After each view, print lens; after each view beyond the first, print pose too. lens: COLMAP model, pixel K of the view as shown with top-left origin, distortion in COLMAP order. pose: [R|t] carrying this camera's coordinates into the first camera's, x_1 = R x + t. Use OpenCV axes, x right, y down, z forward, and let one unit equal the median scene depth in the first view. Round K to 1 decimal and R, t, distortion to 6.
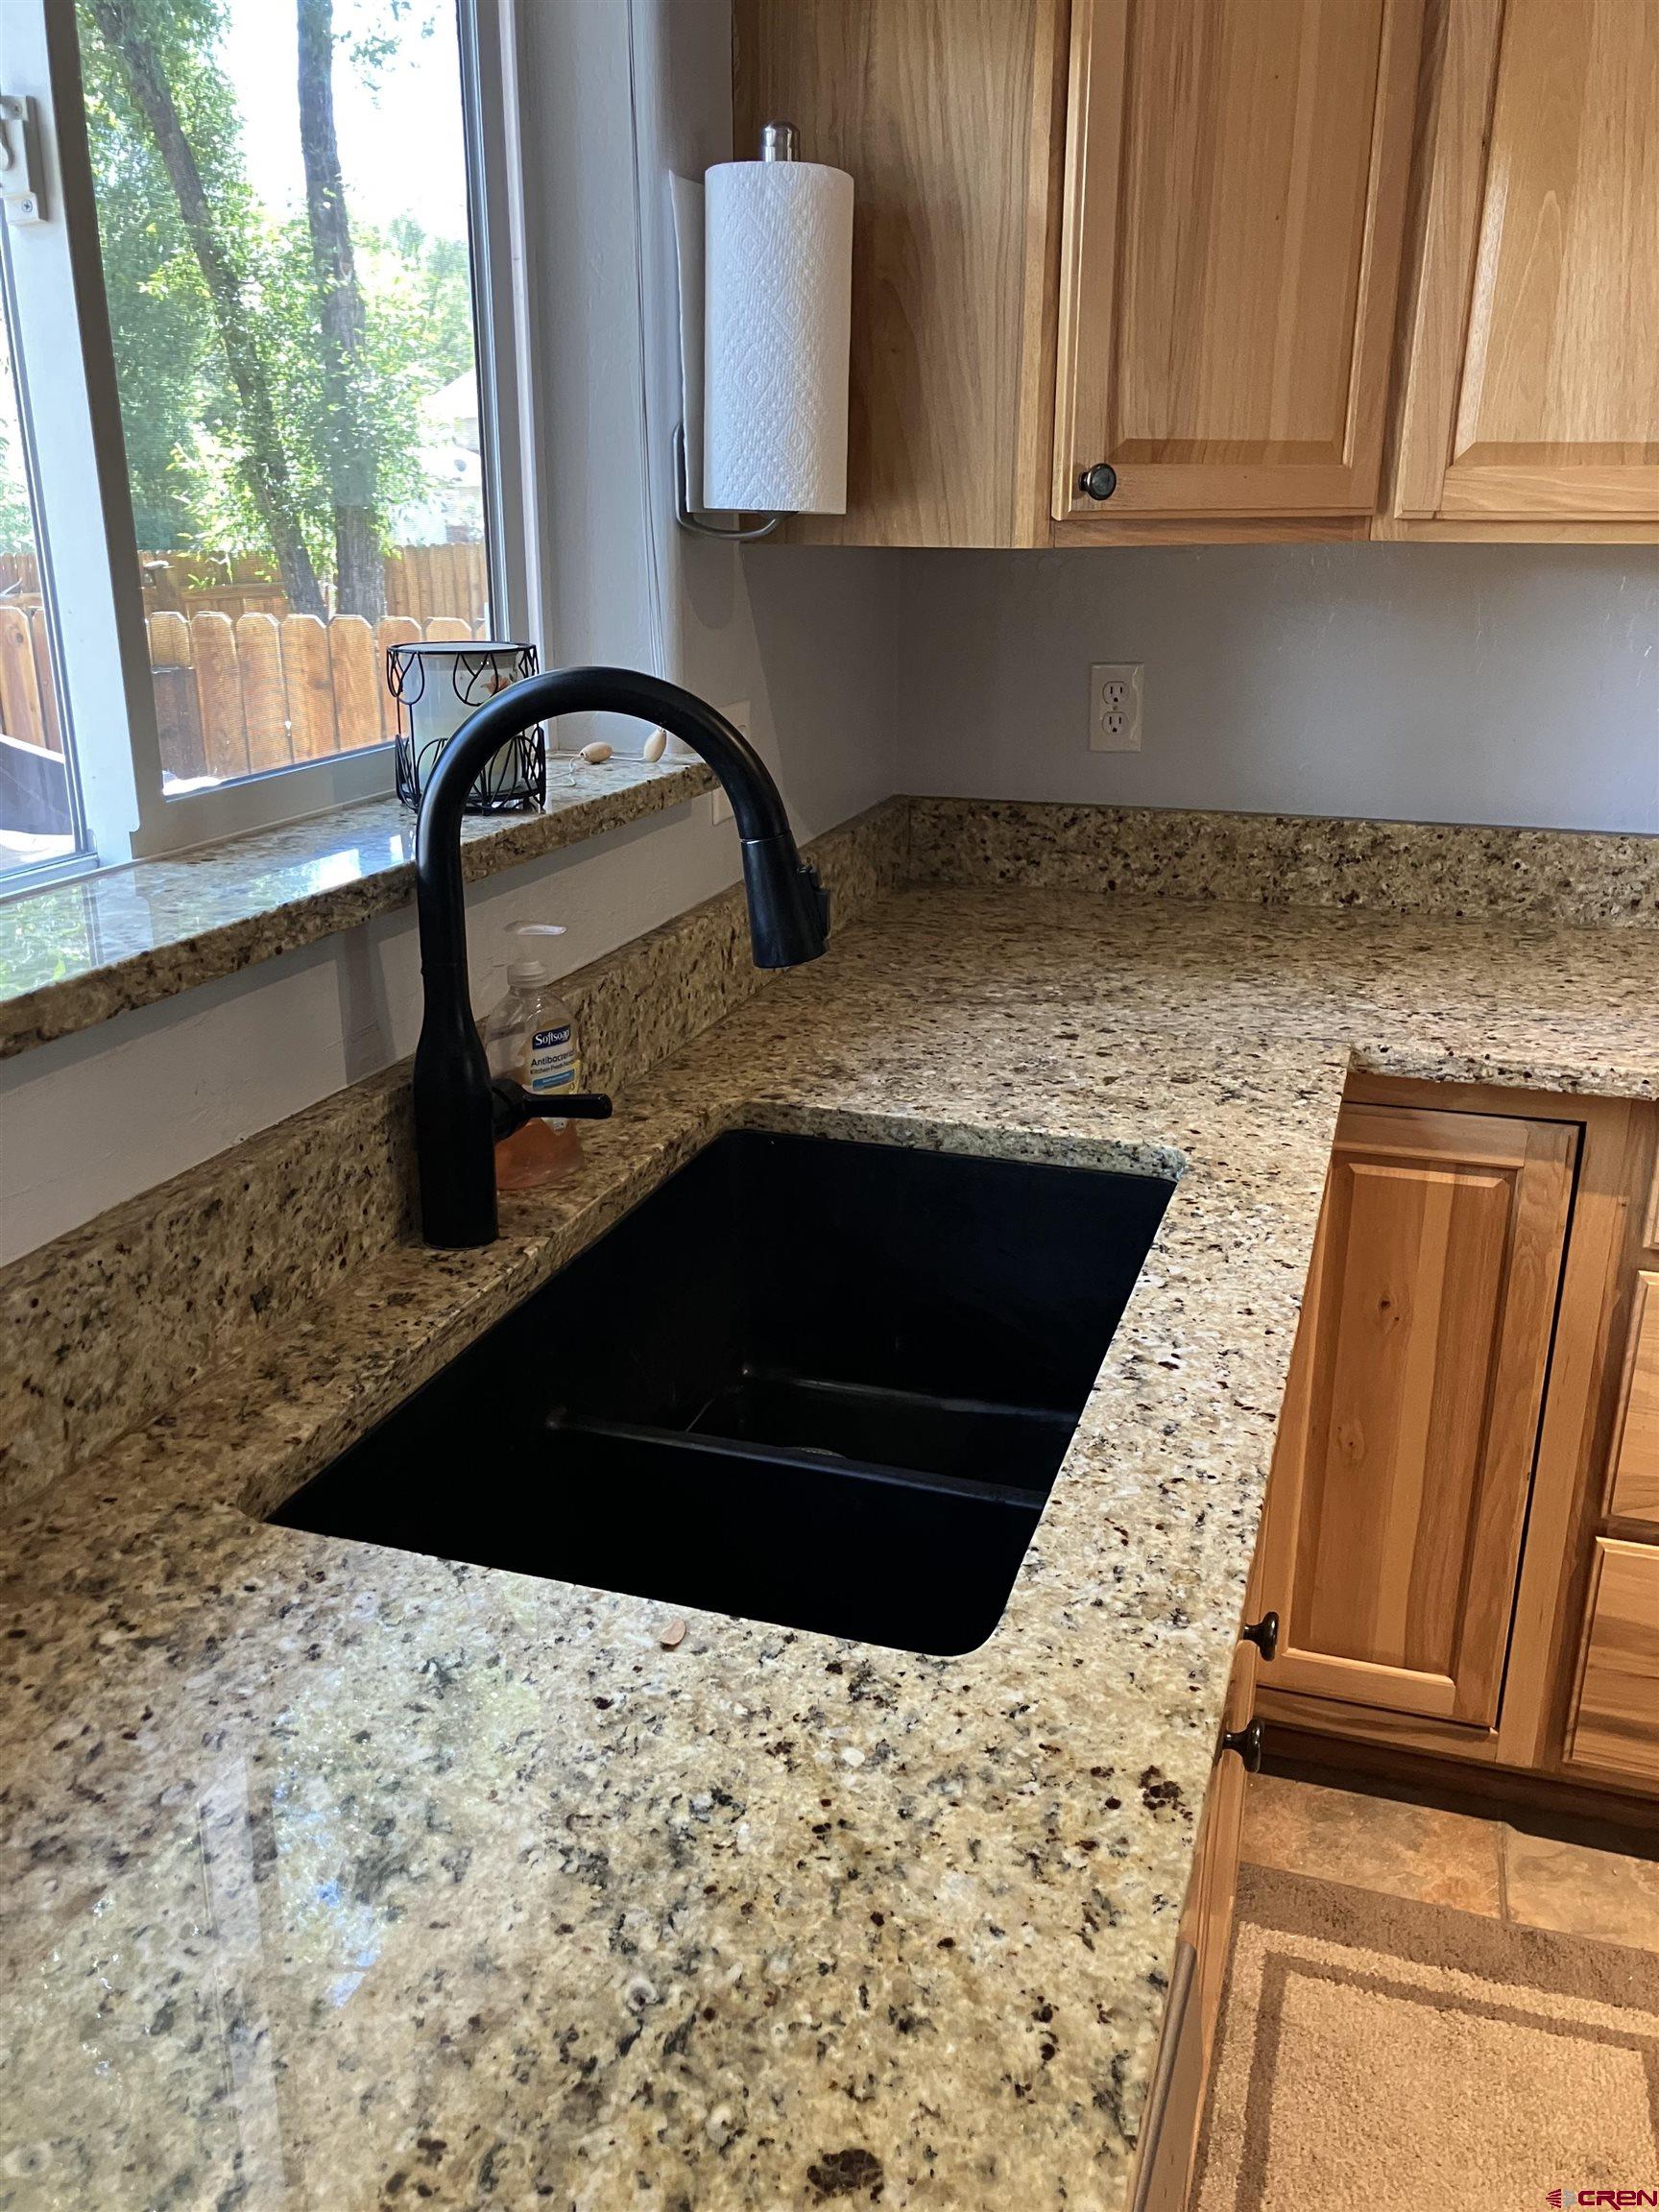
lens RADIAL K [[1832.7, 0, 824.3], [0, 1832.7, 1115.9], [0, 0, 1]] dist [0.023059, -0.012860]
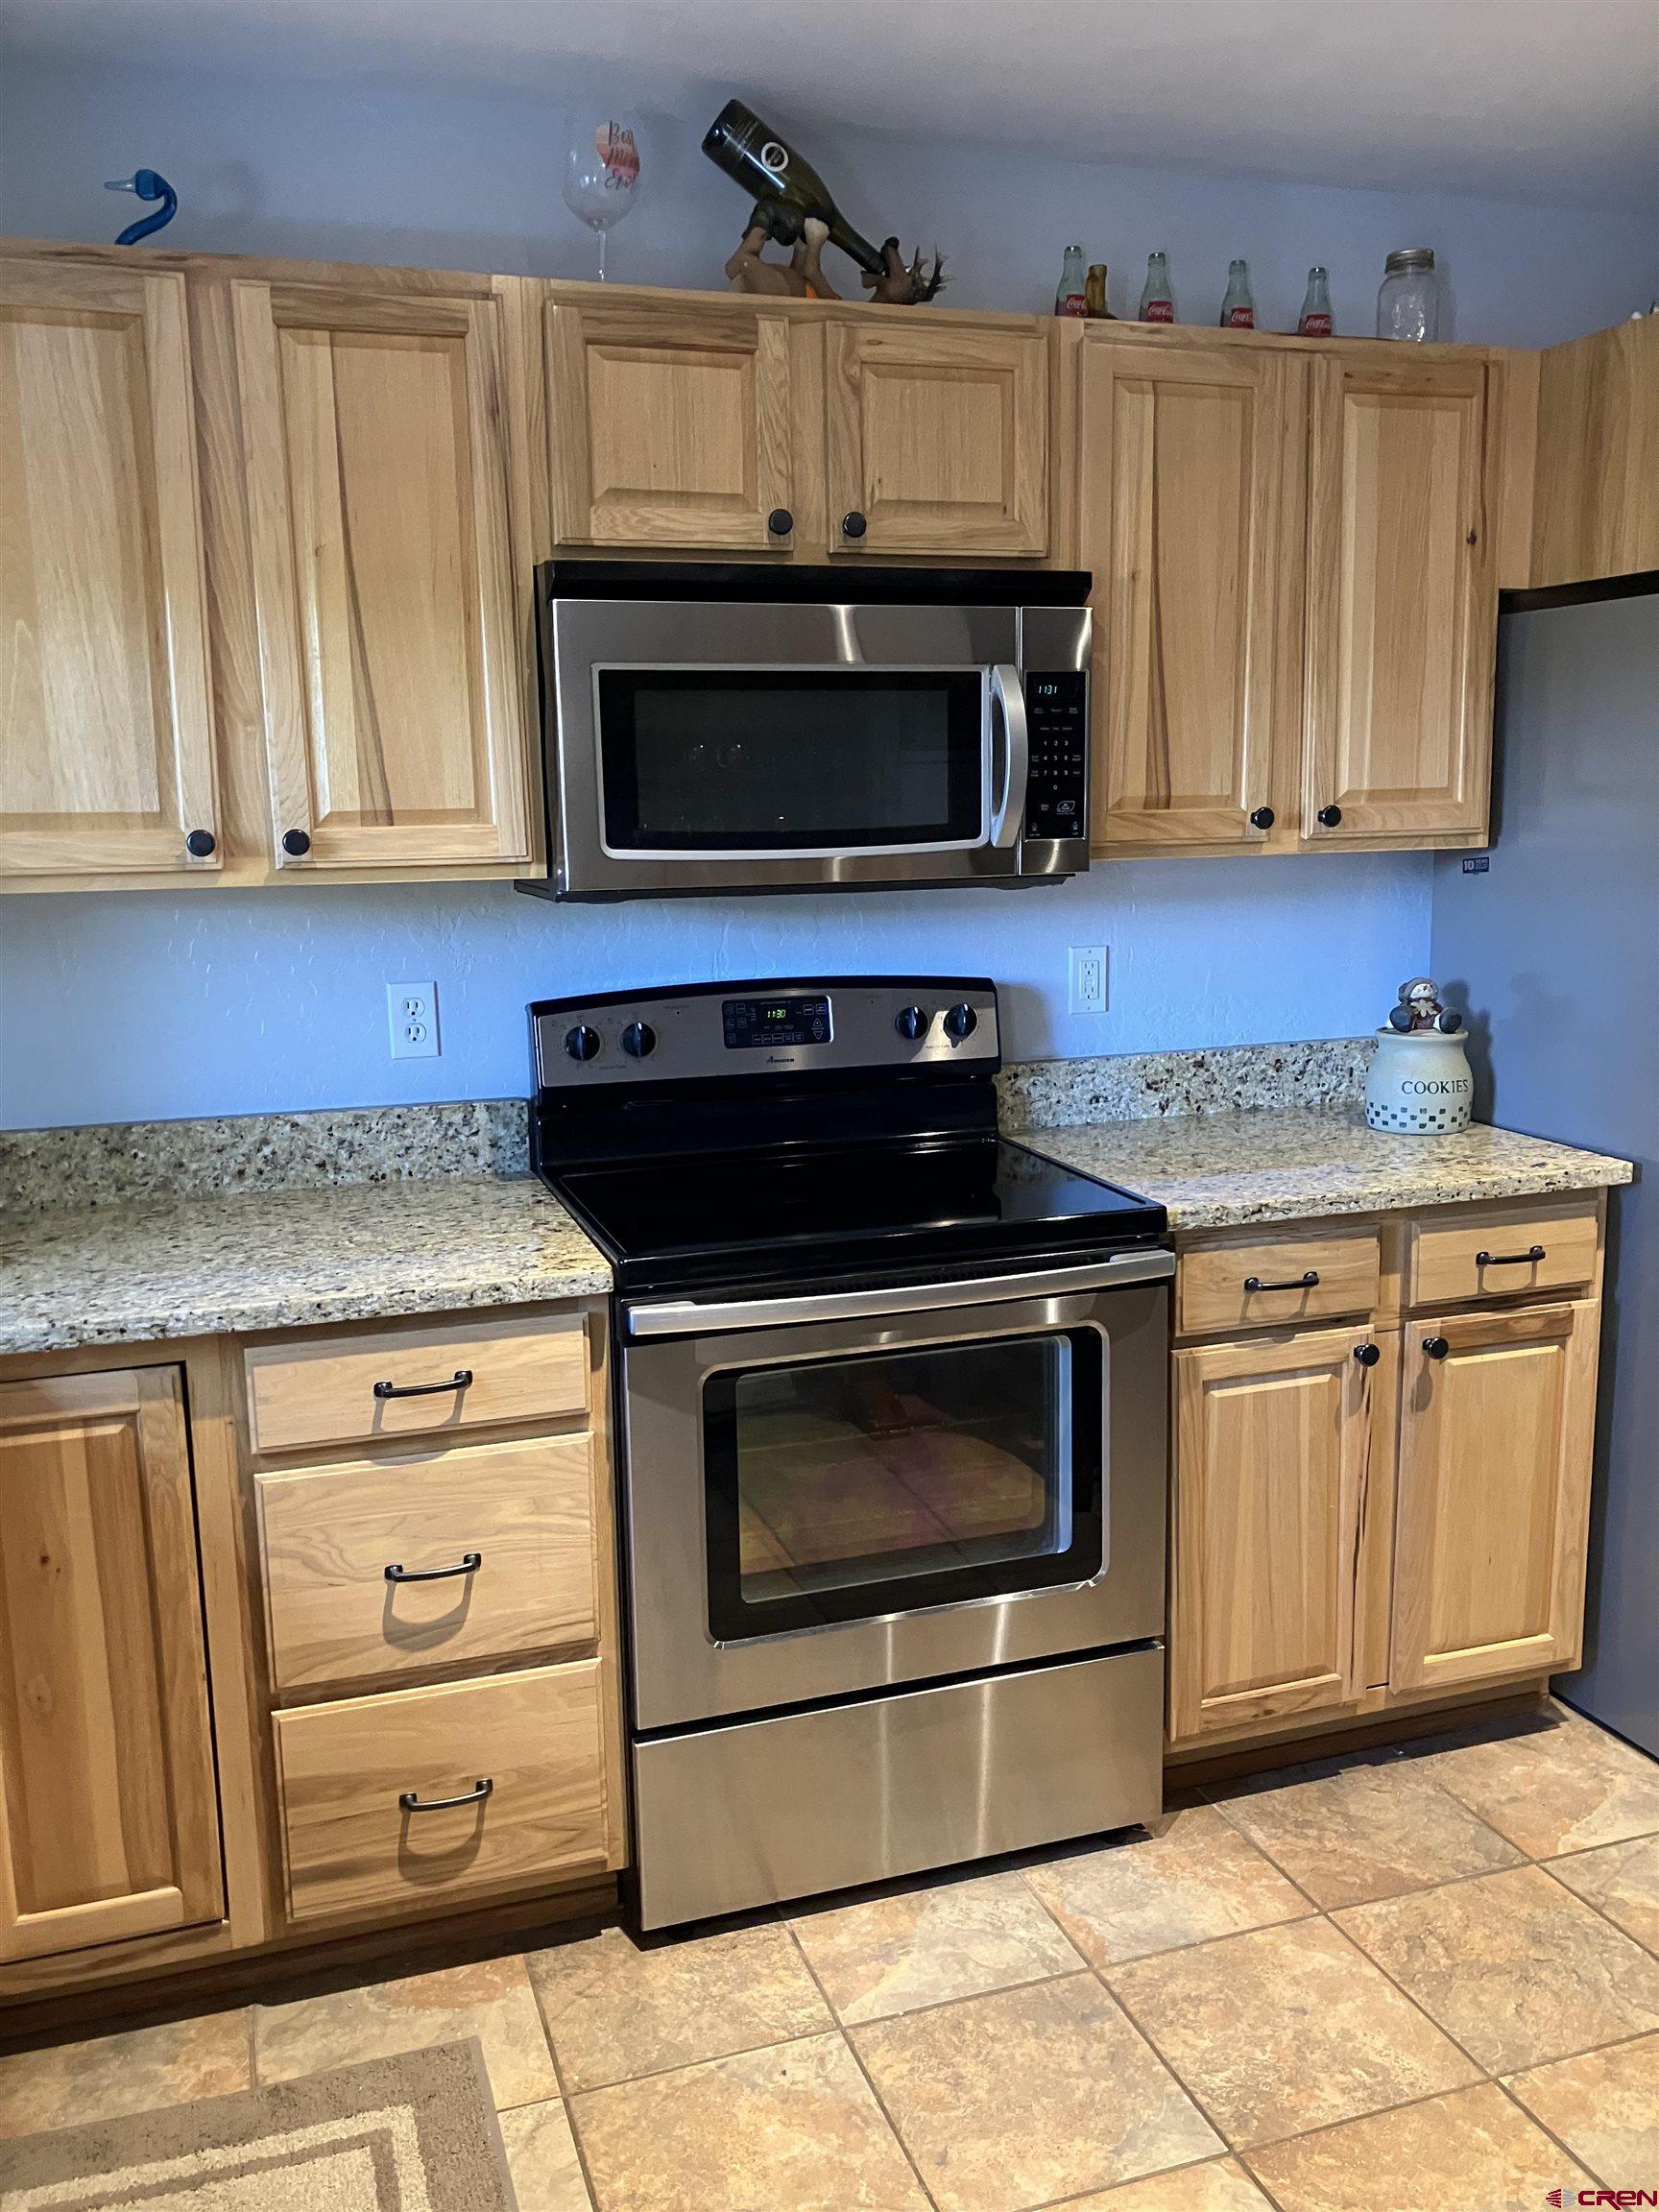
lens RADIAL K [[1832.7, 0, 828.0], [0, 1832.7, 1104.4], [0, 0, 1]] dist [0.023059, -0.012860]
pose [[0.805296, -0.116498, 0.581314, 0.074016], [0.209648, 0.973111, -0.095411, 0.040891], [-0.554568, 0.198705, 0.808066, -0.214450]]
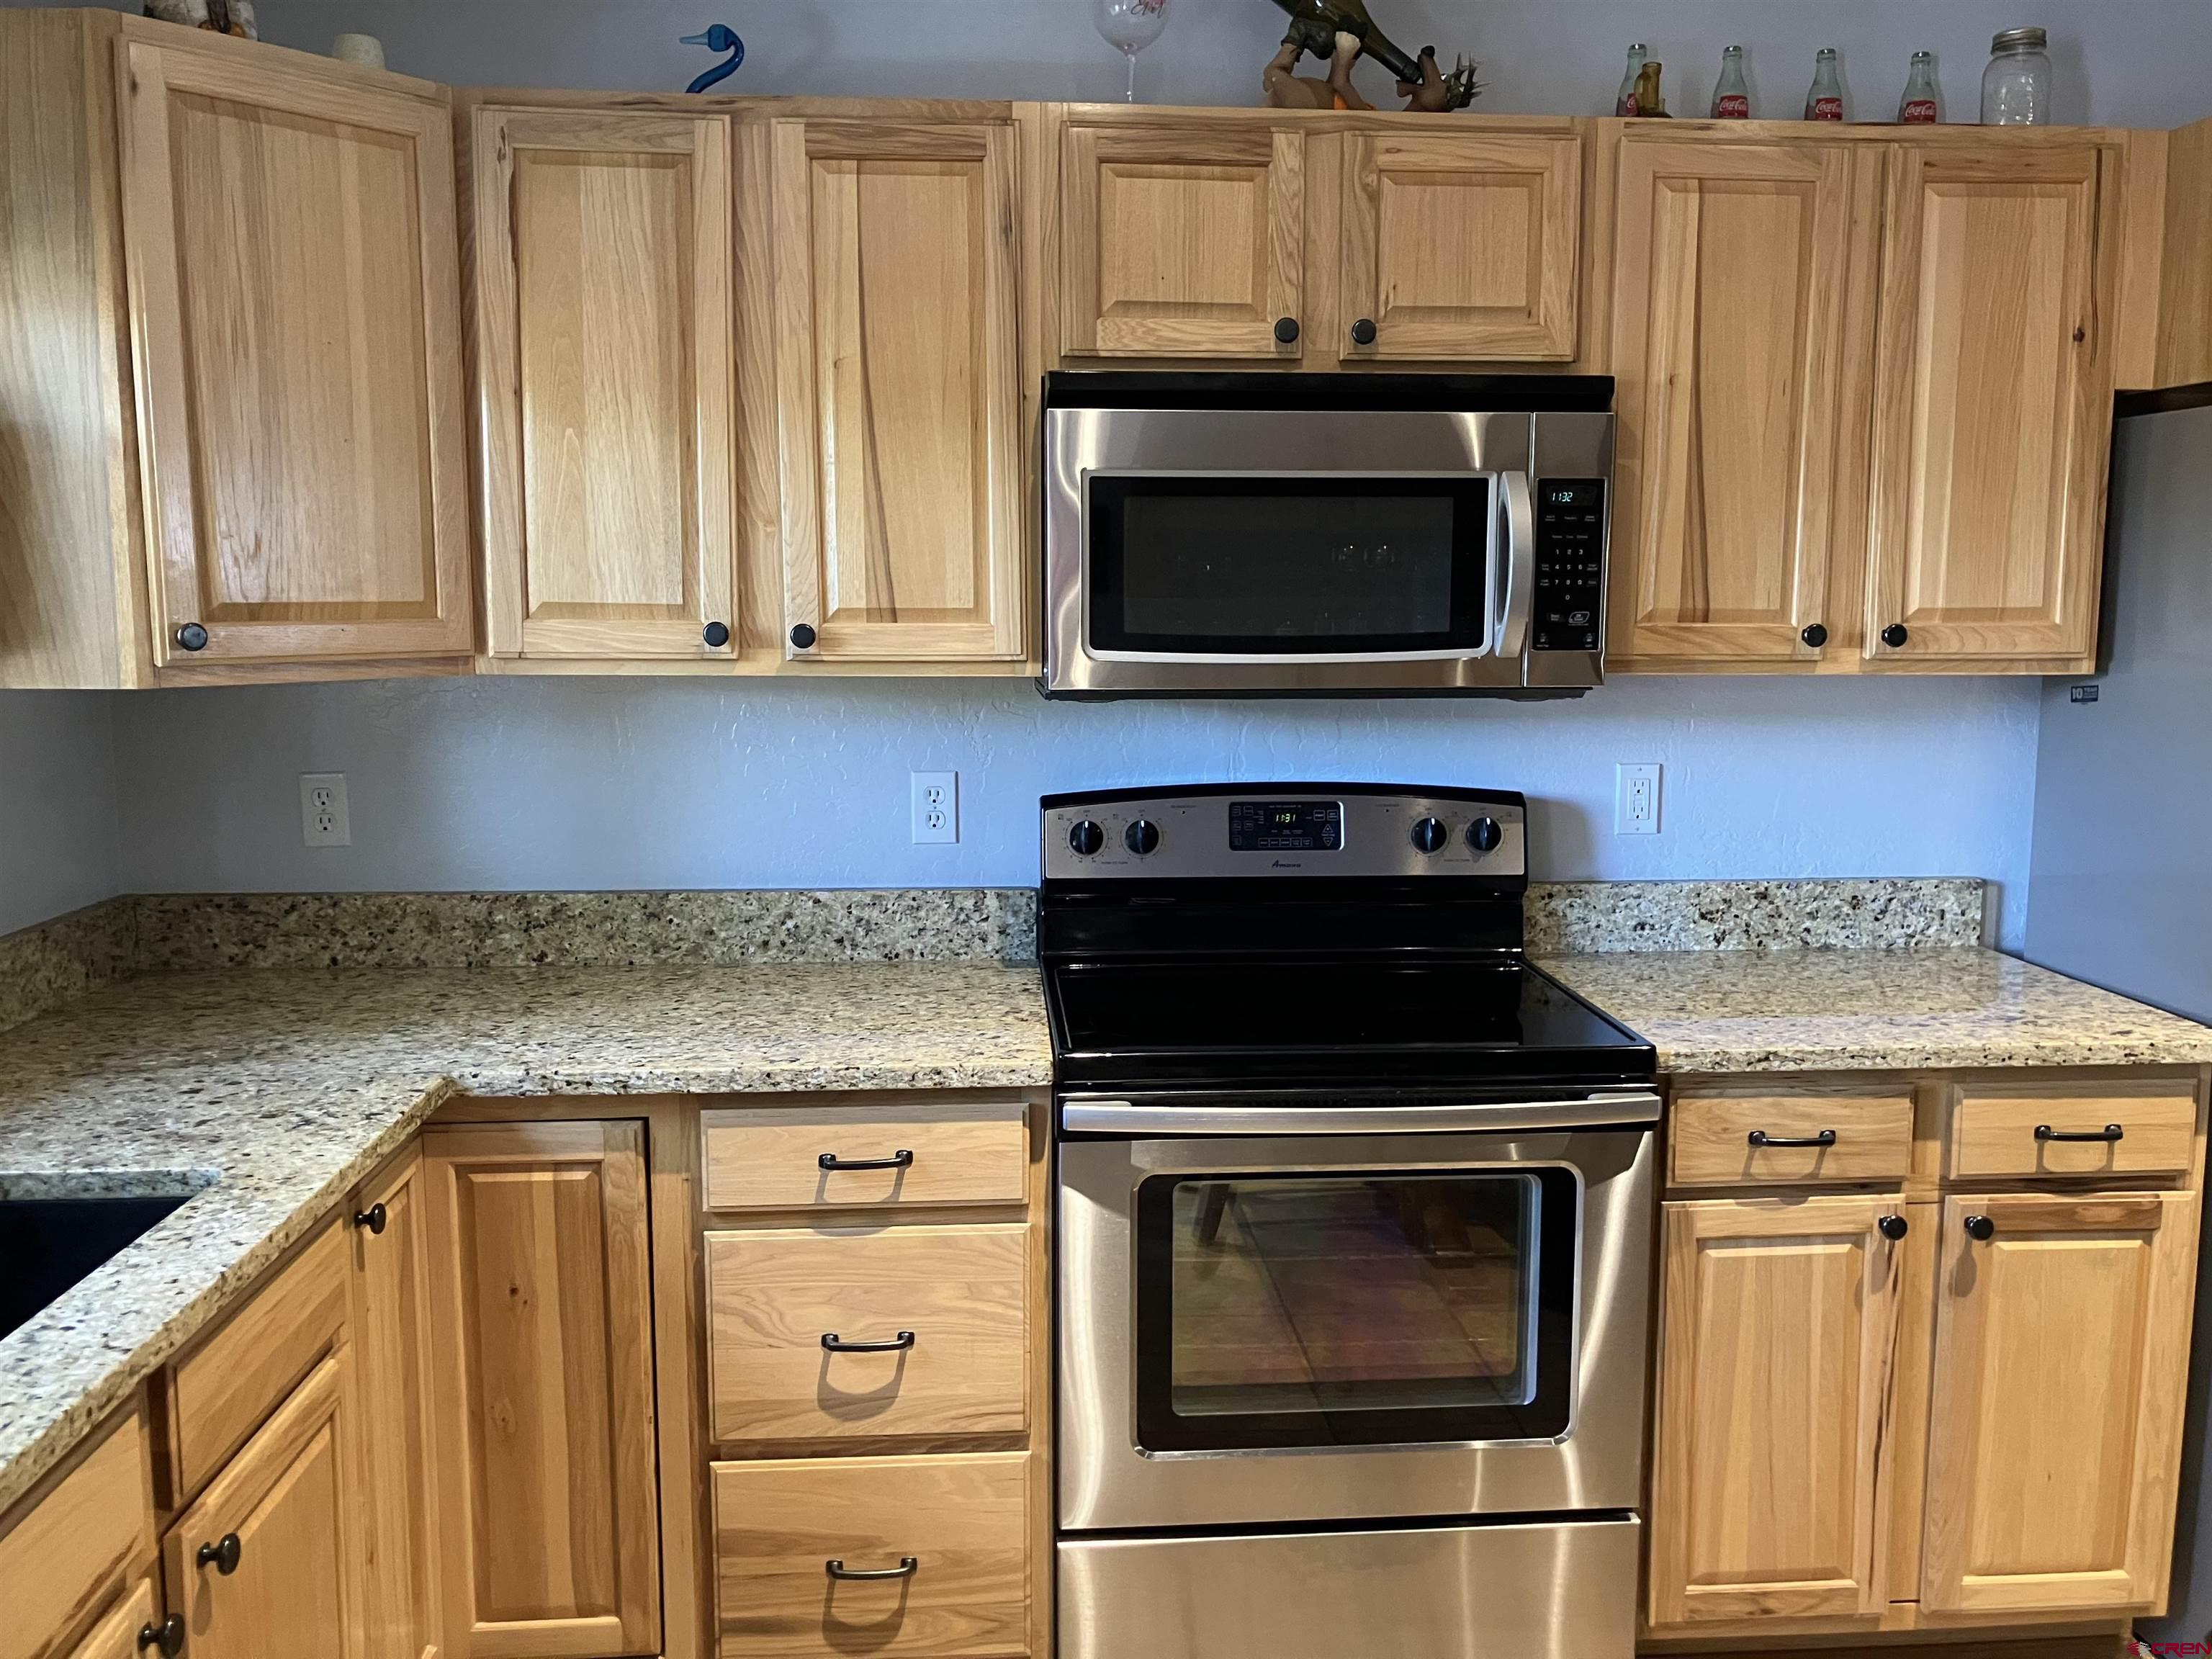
lens RADIAL K [[1832.7, 0, 1121.4], [0, 1832.7, 815.0], [0, 0, 1]] dist [0.023059, -0.012860]
pose [[0.925423, -0.046232, 0.376105, 0.239051], [0.121834, 0.976131, -0.179788, 0.064729], [-0.358816, 0.212203, 0.908967, -0.297809]]
